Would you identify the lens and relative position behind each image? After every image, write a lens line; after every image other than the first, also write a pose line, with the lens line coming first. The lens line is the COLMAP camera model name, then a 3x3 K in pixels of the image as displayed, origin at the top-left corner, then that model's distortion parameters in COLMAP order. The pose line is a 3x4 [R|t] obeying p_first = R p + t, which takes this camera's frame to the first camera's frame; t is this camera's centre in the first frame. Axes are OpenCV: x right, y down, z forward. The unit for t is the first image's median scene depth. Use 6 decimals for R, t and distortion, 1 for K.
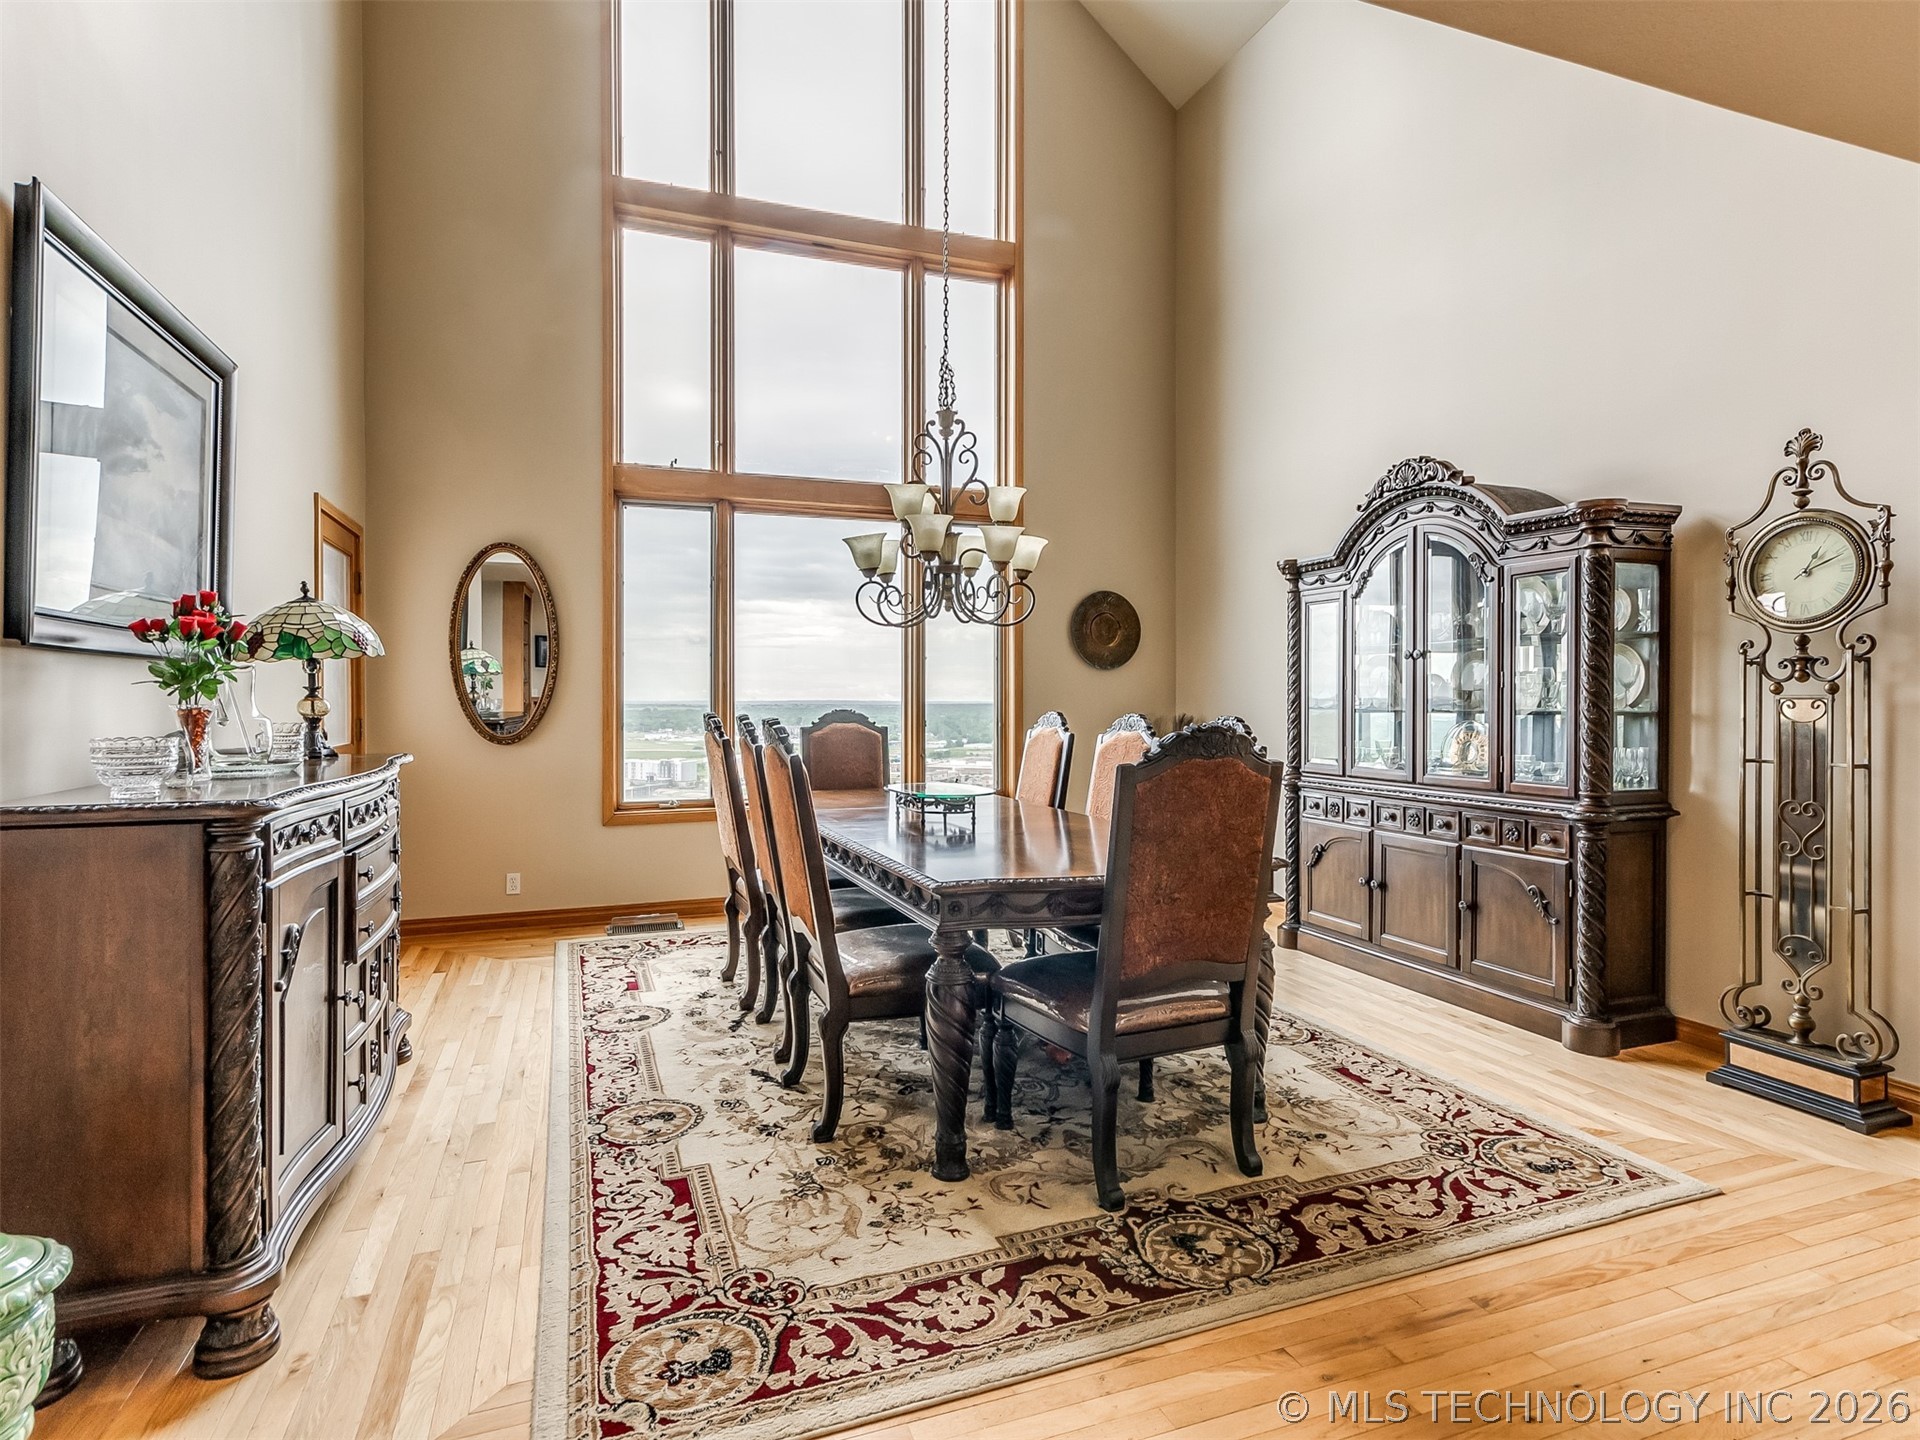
lens RADIAL K [[1005.8, 0, 958.9], [0, 1005.8, 695.5], [0, 0, 1]] dist [-0.003229, 0.001220]
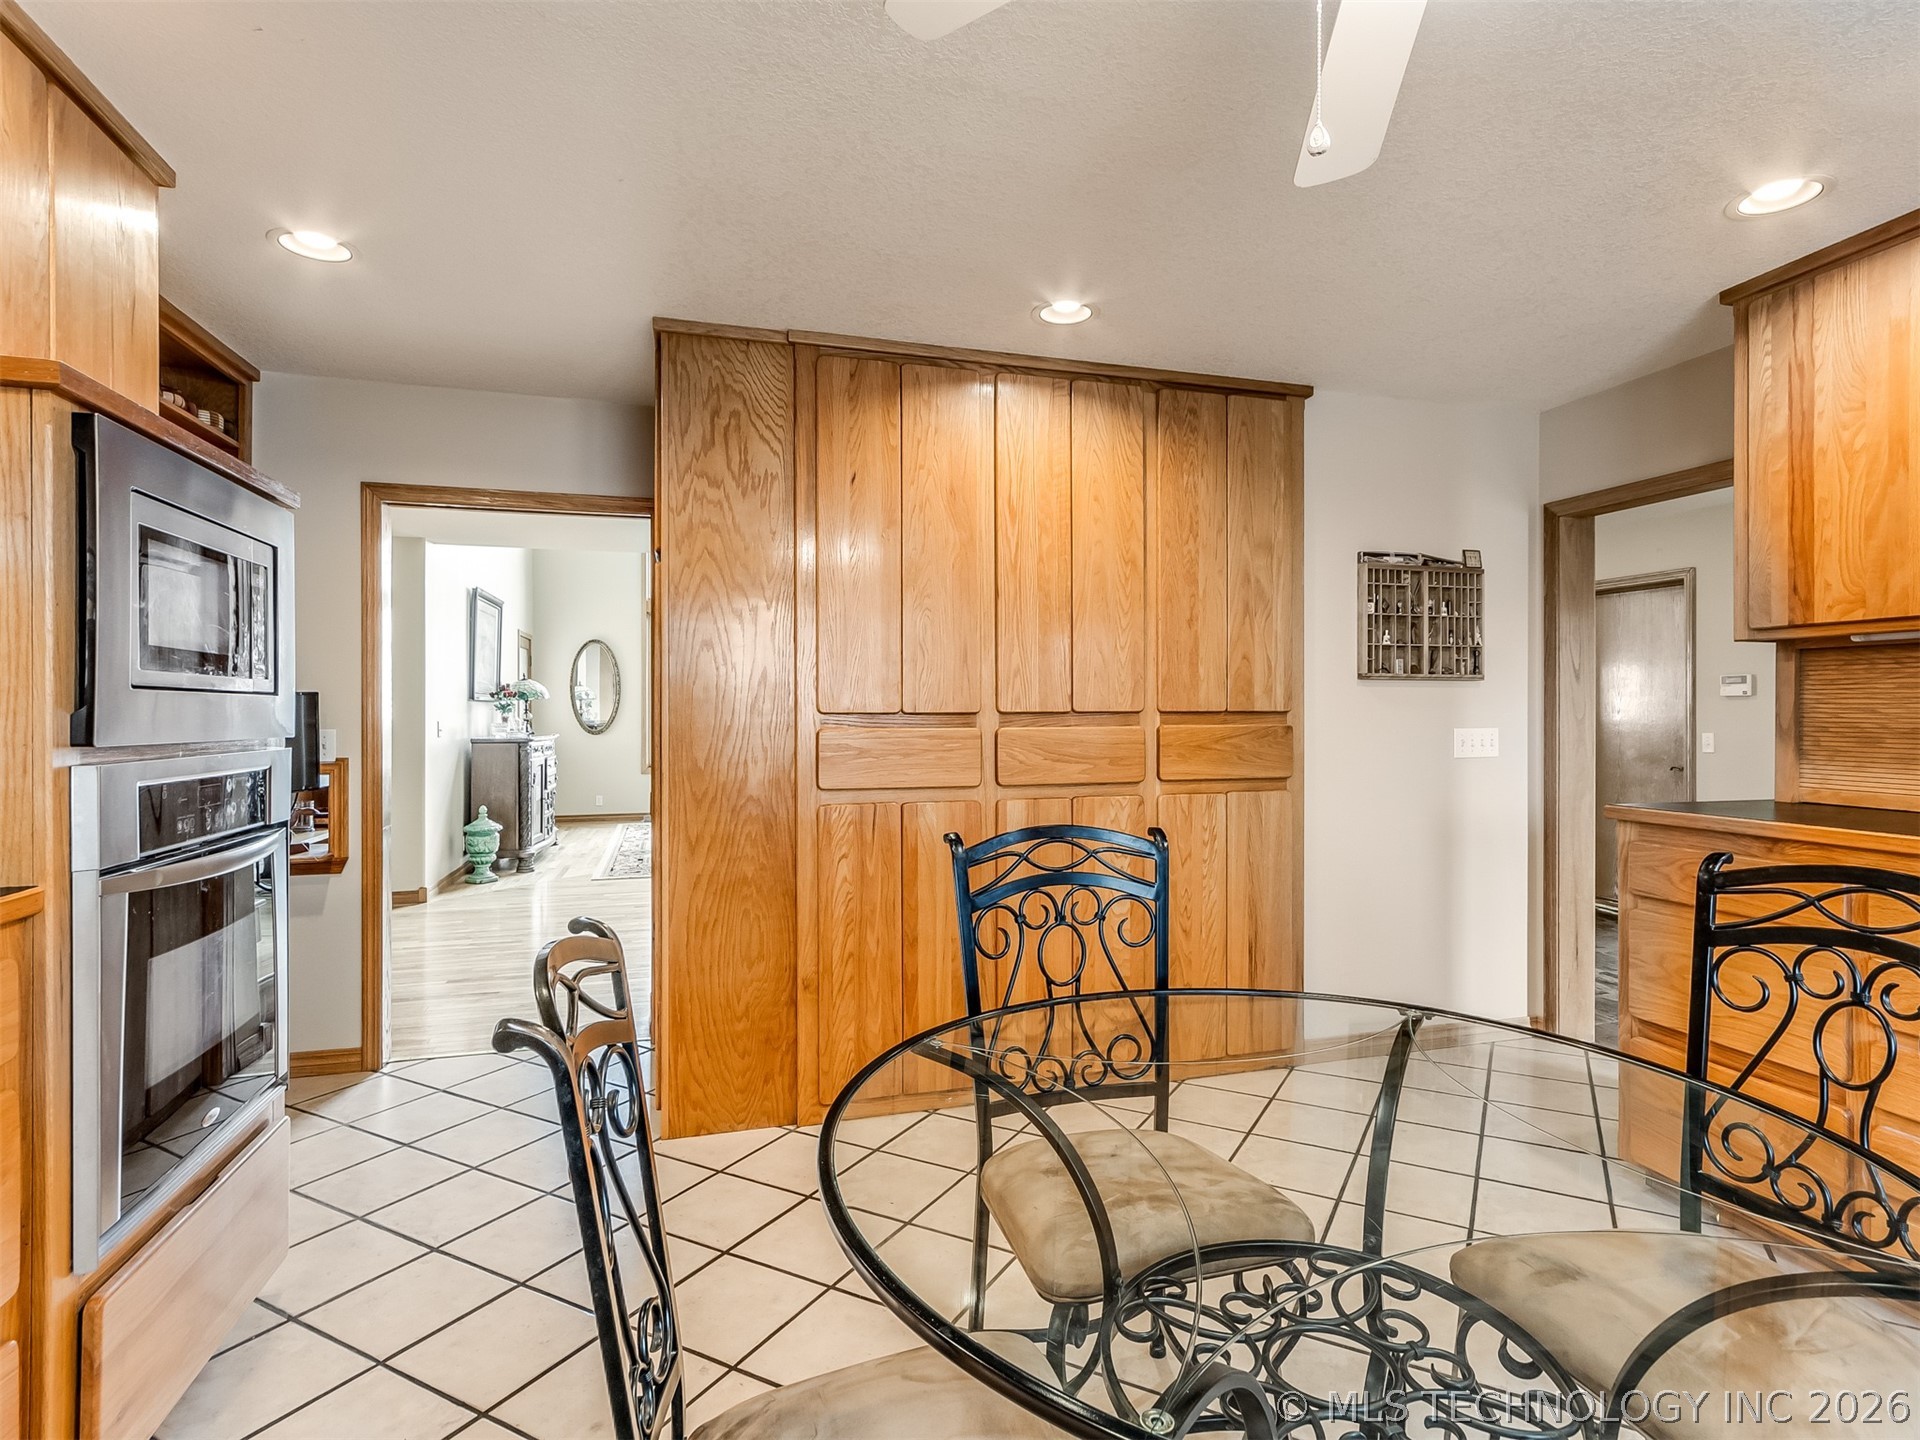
lens RADIAL K [[1005.8, 0, 958.9], [0, 1005.8, 695.5], [0, 0, 1]] dist [-0.003229, 0.001220]
pose [[0.995801, -0.000574, -0.091540, 0.994402], [-0.000687, 0.999905, -0.013743, -0.011154], [0.091539, 0.013748, 0.995707, -2.042763]]
